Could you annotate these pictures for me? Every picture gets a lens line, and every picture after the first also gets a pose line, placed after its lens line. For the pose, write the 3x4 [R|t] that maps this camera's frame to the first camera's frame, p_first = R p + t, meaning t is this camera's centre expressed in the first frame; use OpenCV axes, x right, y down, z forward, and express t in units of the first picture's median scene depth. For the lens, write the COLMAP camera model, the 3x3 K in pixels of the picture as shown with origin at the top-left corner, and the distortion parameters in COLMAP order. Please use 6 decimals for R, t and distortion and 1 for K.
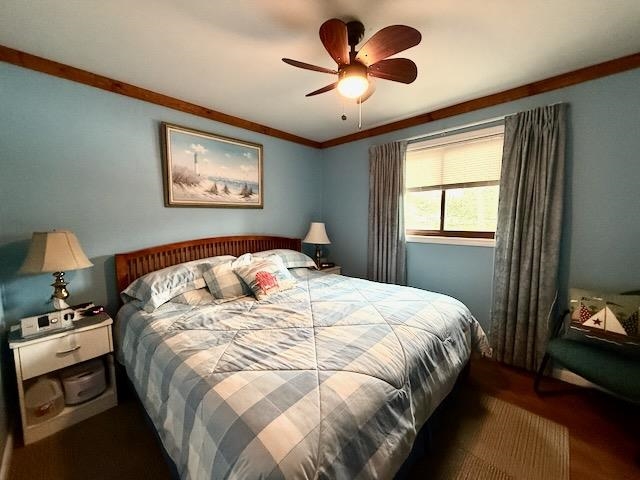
lens RADIAL K [[254.5, 0, 320.7], [0, 254.5, 240.5], [0, 0, 1]] dist [0.000177, -0.000229]
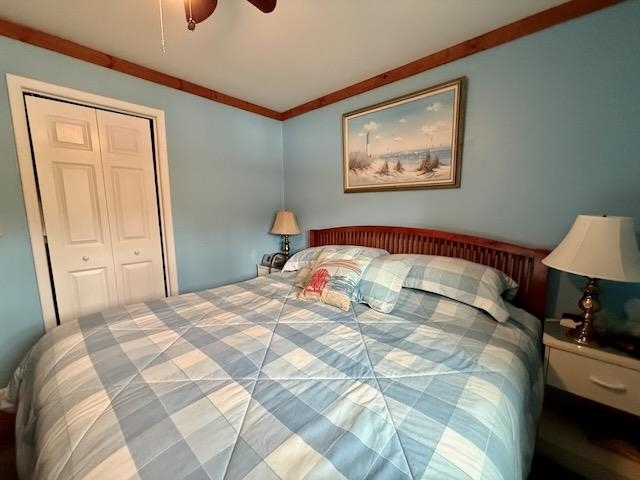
lens RADIAL K [[255.1, 0, 320.0], [0, 255.1, 240.0], [0, 0, 1]] dist [0.000465, 0.000039]
pose [[0.006837, 0.138344, -0.990361, 0.505128], [-0.093619, 0.986122, 0.137106, -0.072458], [0.995585, 0.091779, 0.019694, 0.883404]]
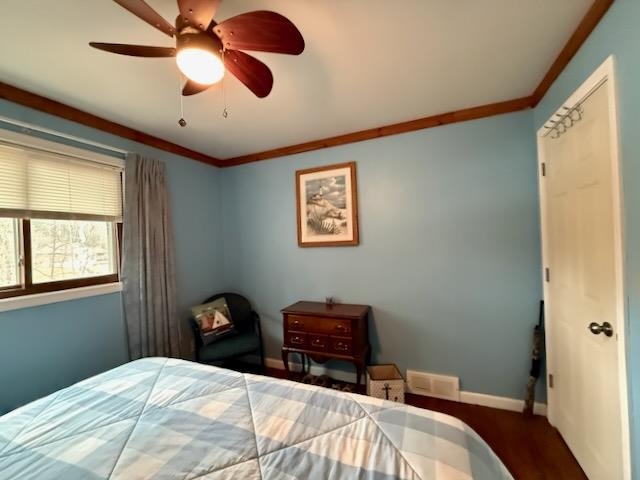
lens RADIAL K [[258.9, 0, 318.4], [0, 258.9, 244.3], [0, 0, 1]] dist [0.000114, 0.000044]
pose [[-0.337173, 0.011213, 0.941376, -0.386976], [0.127136, 0.991312, 0.033729, -0.077783], [-0.932819, 0.131056, -0.335669, 0.636964]]
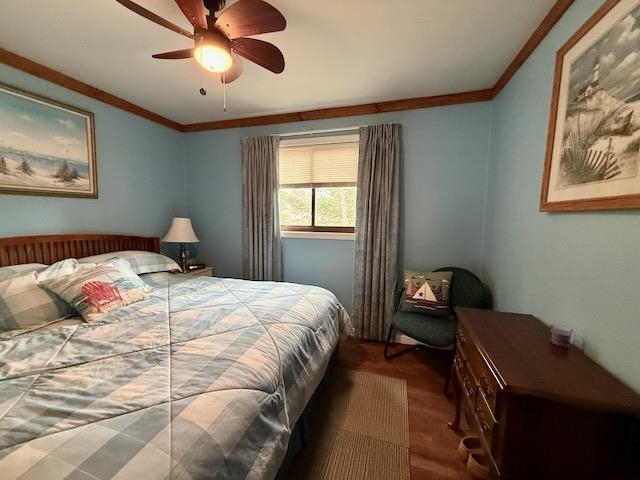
lens RADIAL K [[254.0, 0, 320.0], [0, 254.0, 240.0], [0, 0, 1]] dist [-0.000734, -0.000093]
pose [[0.894131, -0.028572, 0.446893, 0.029268], [0.024868, 0.999591, 0.014154, 0.005149], [-0.447114, -0.001542, 0.894476, 0.041470]]
